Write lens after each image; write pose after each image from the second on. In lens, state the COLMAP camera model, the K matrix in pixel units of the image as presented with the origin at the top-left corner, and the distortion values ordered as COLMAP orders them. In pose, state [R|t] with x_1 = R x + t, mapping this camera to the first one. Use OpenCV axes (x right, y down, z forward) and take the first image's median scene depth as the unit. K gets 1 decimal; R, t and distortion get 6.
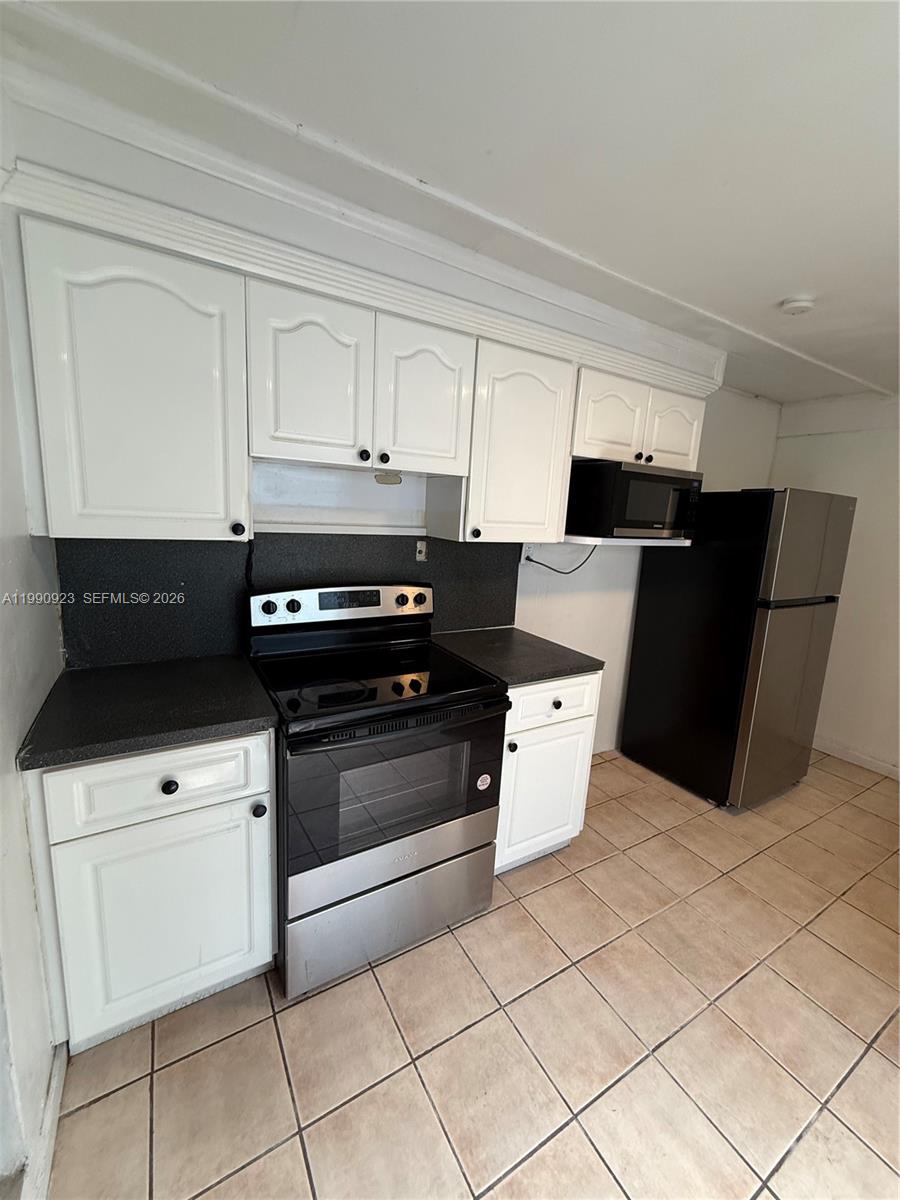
lens RADIAL K [[484.8, 0, 451.1], [0, 484.8, 597.0], [0, 0, 1]] dist [0.011693, -0.000098]
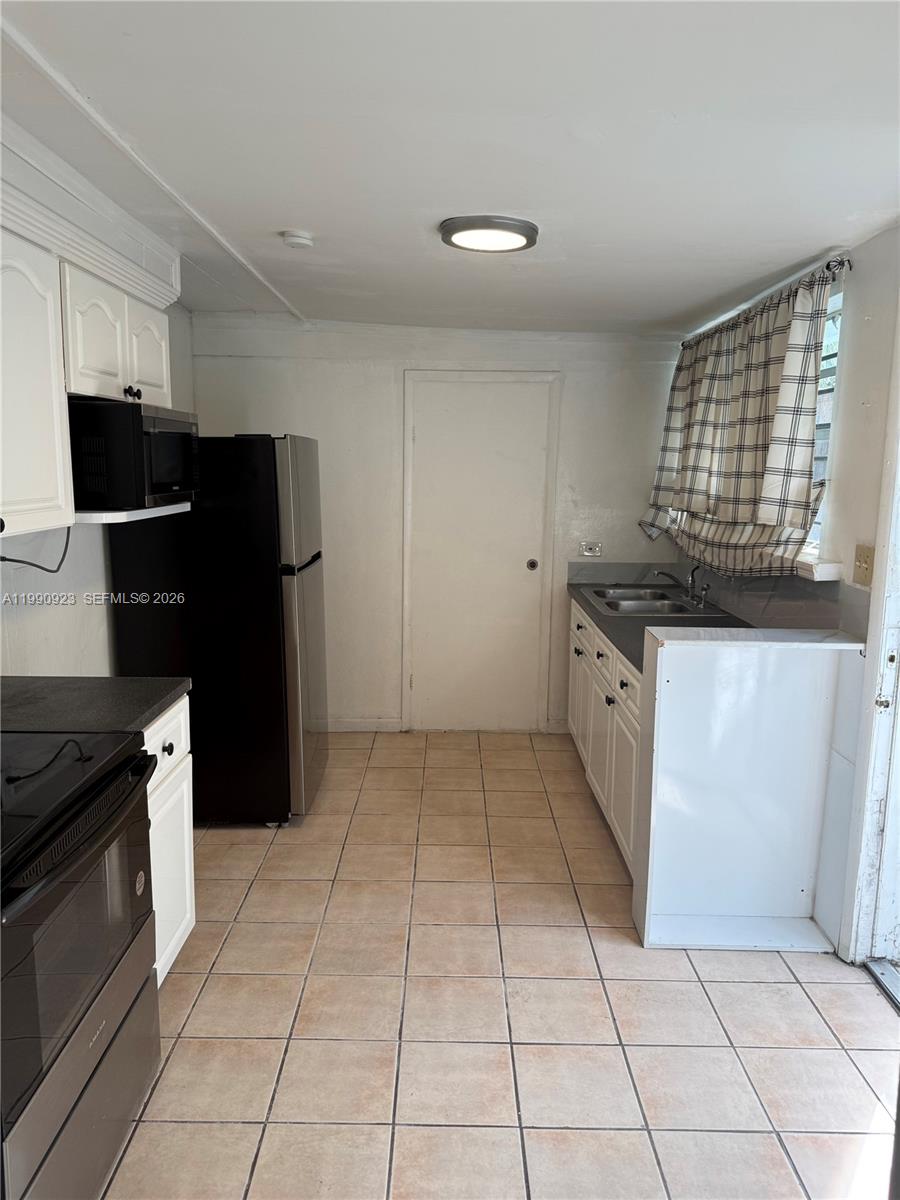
lens RADIAL K [[856.9, 0, 450.0], [0, 856.9, 600.0], [0, 0, 1]] dist [0.032062, -0.005375]
pose [[0.522255, -0.186466, 0.832154, -0.584895], [0.173101, 0.978668, 0.110659, -0.063036], [-0.835037, 0.086254, 0.543391, -0.055127]]
